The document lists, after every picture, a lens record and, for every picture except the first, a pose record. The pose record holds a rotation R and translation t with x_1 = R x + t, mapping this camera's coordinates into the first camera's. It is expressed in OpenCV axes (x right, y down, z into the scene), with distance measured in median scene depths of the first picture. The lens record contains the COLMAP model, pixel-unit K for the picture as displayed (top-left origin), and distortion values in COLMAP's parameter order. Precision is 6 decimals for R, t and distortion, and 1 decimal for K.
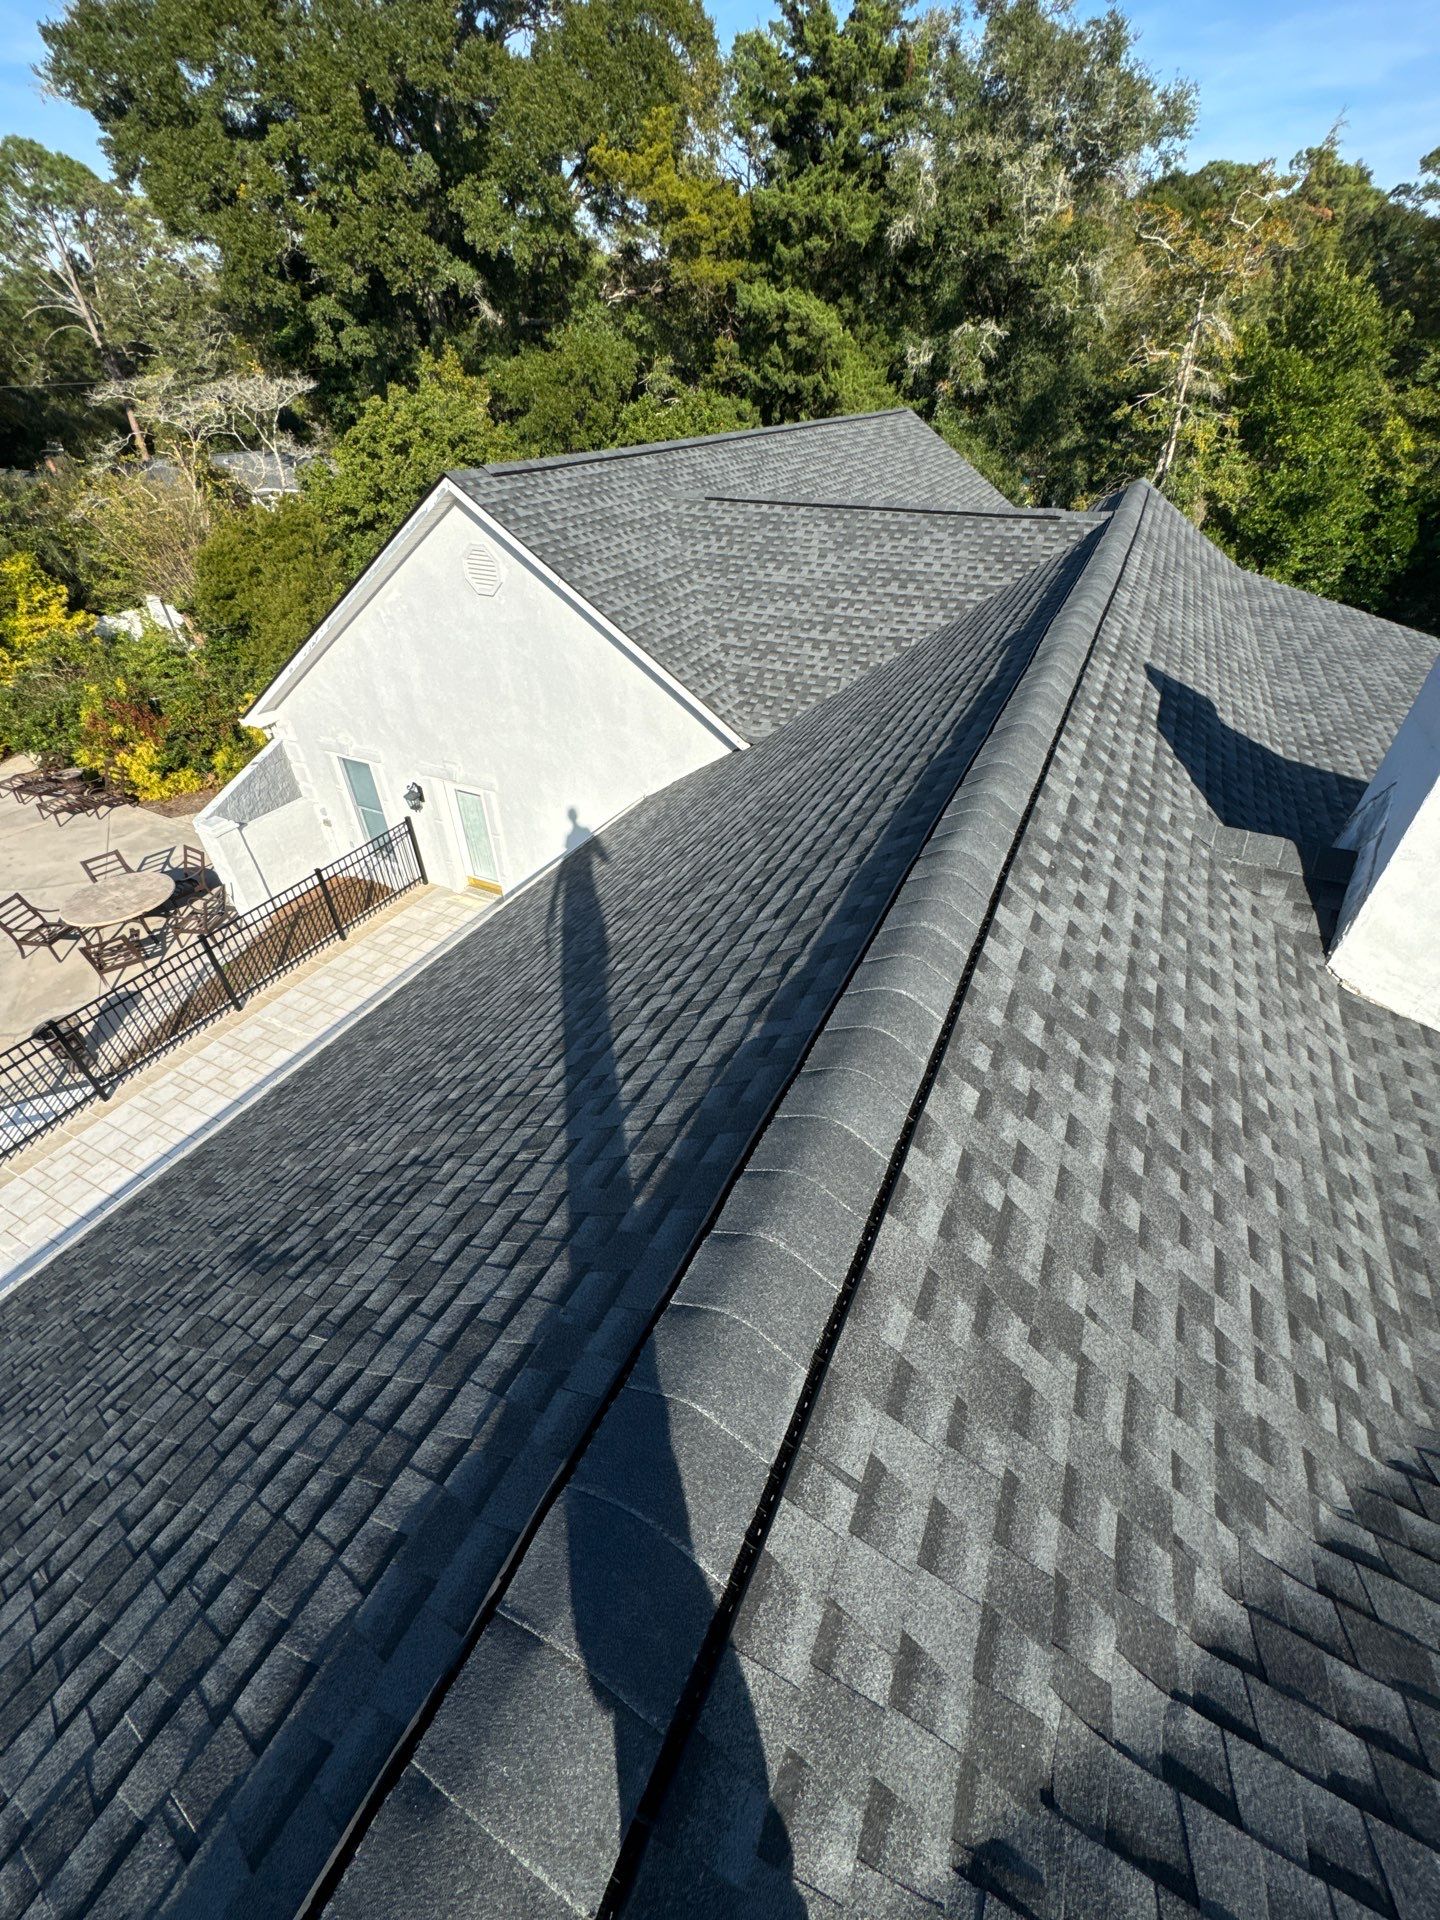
lens RADIAL K [[760.8, 0, 720.0], [0, 760.8, 960.0], [0, 0, 1]] dist [-0.003310, -0.000044]
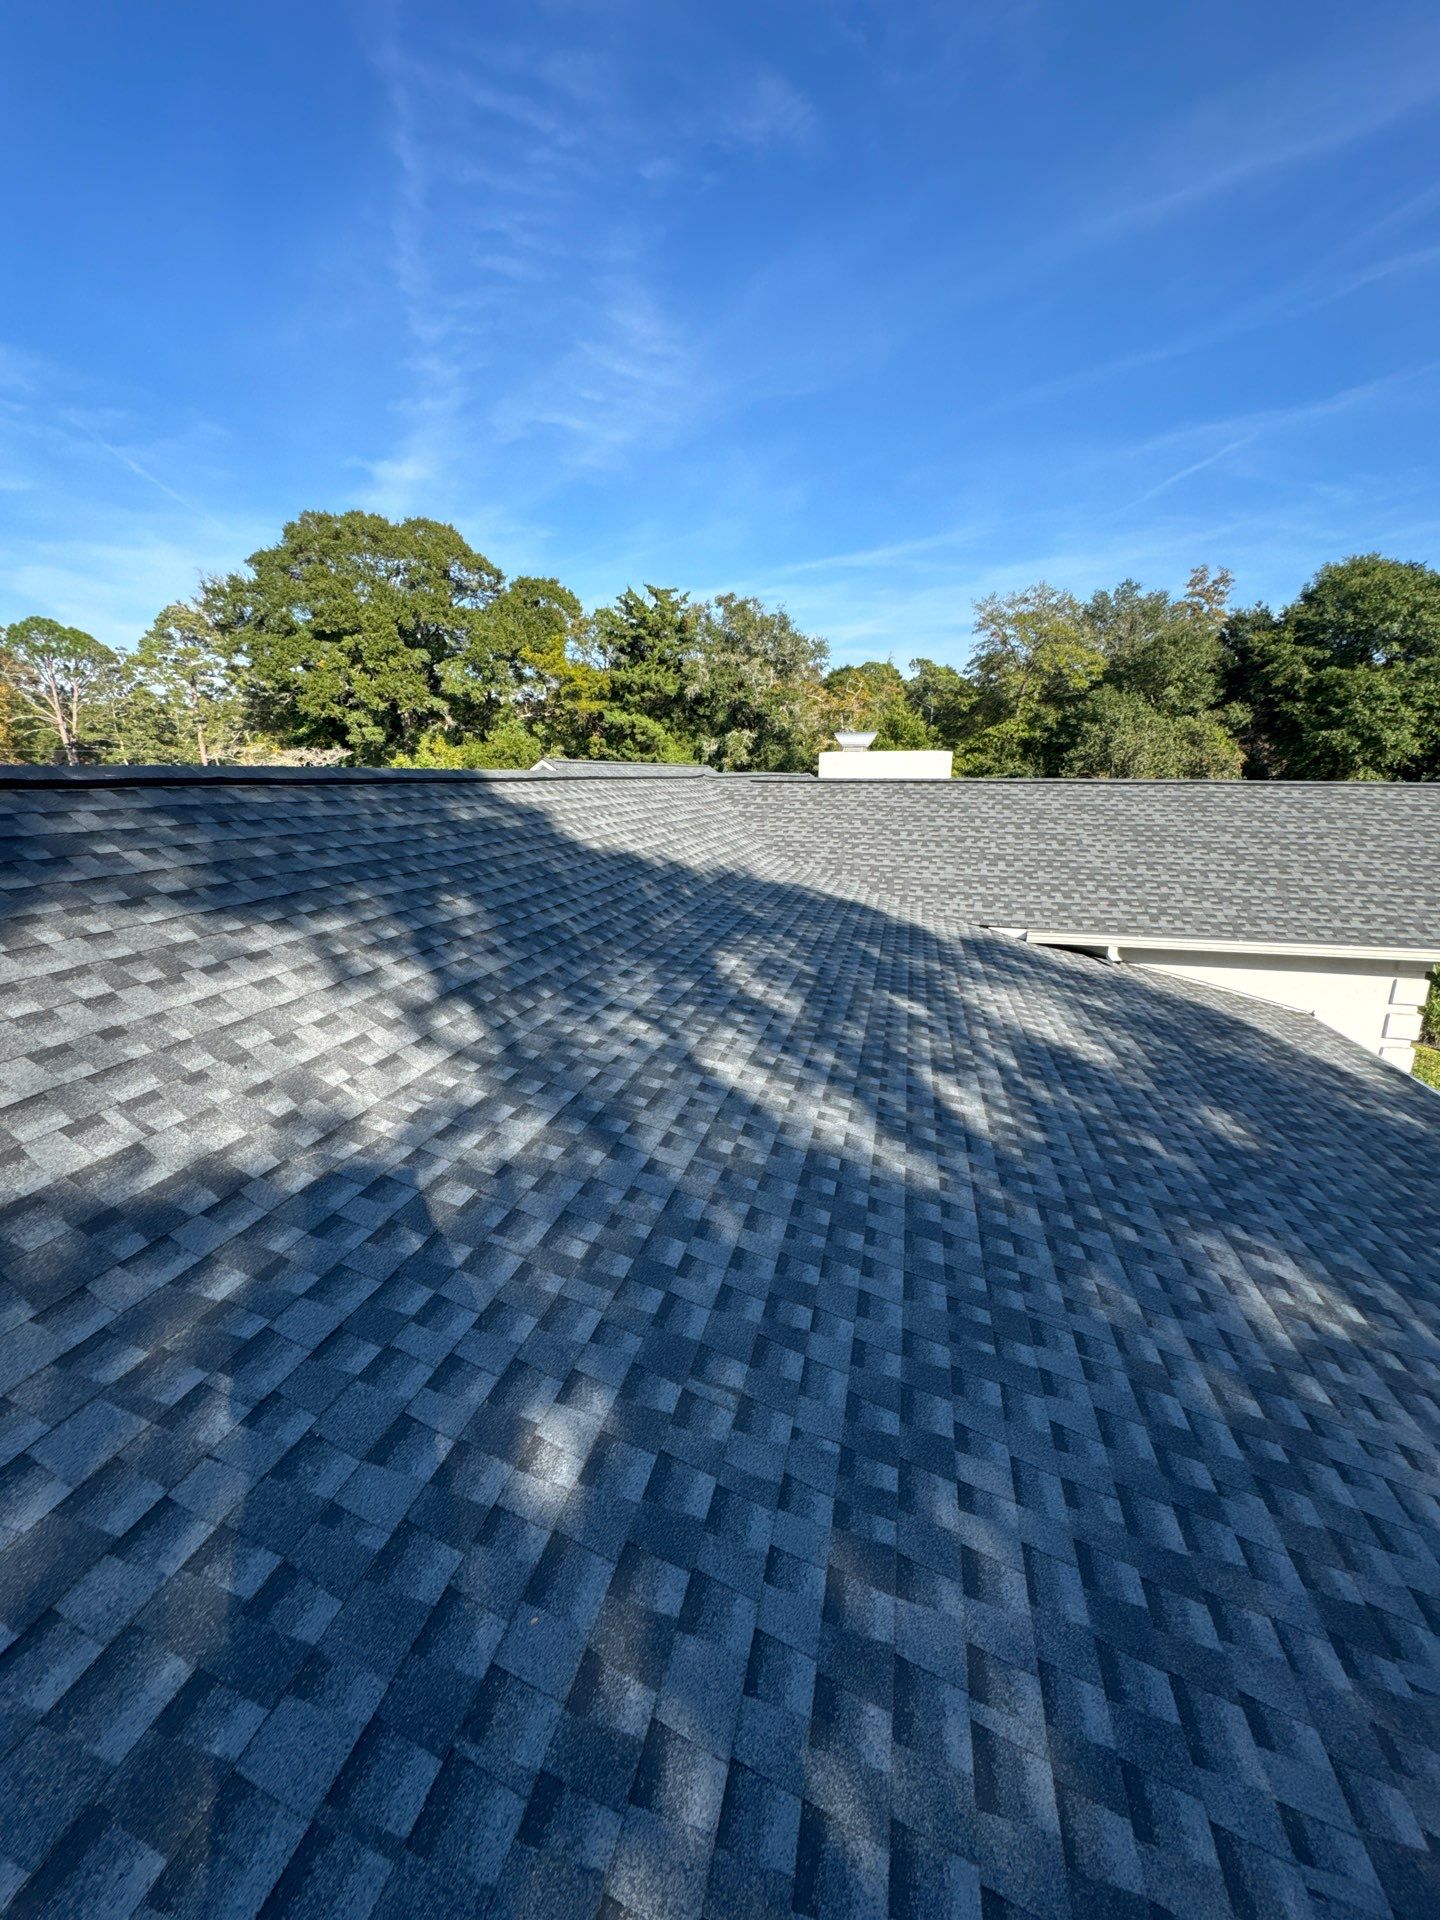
lens RADIAL K [[760.8, 0, 720.0], [0, 760.8, 960.0], [0, 0, 1]] dist [-0.003310, -0.000044]
pose [[0.976190, -0.048669, 0.211386, -0.118290], [0.130410, 0.910406, -0.392626, 0.369559], [-0.173338, 0.410844, 0.895076, -0.397451]]
